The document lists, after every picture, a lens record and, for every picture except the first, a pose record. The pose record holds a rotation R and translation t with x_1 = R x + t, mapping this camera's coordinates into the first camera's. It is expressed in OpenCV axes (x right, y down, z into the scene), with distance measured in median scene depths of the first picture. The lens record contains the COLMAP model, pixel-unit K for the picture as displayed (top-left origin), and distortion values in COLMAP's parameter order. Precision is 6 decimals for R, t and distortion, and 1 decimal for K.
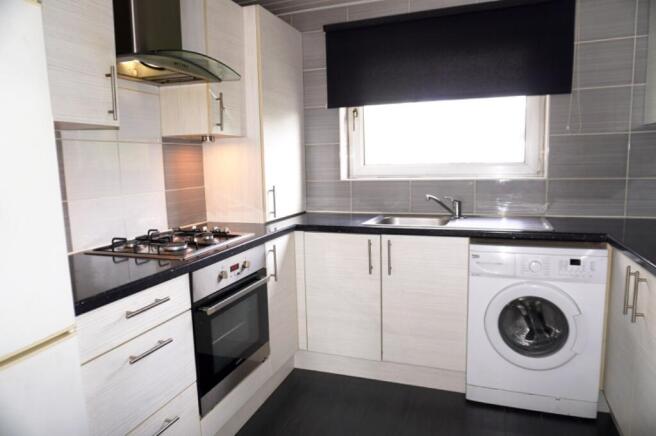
lens RADIAL K [[438.9, 0, 329.1], [0, 438.9, 218.8], [0, 0, 1]] dist [-0.051535, 0.023721]
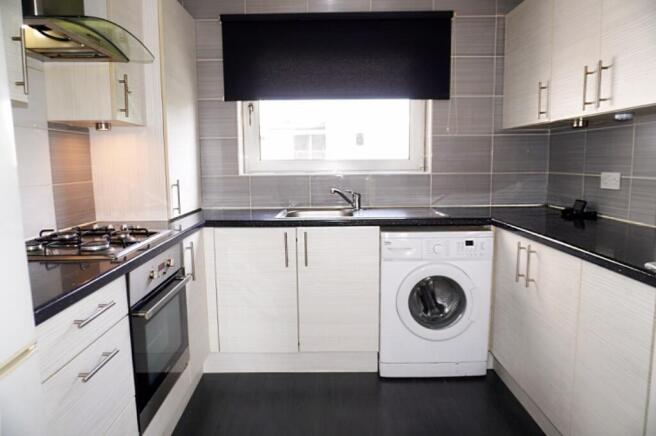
lens RADIAL K [[438.9, 0, 334.0], [0, 438.9, 216.5], [0, 0, 1]] dist [-0.051535, 0.023721]
pose [[0.934697, -0.028864, 0.354273, -0.160704], [0.031987, 0.999484, -0.002962, 0.017152], [-0.354005, 0.014101, 0.935137, 0.021299]]
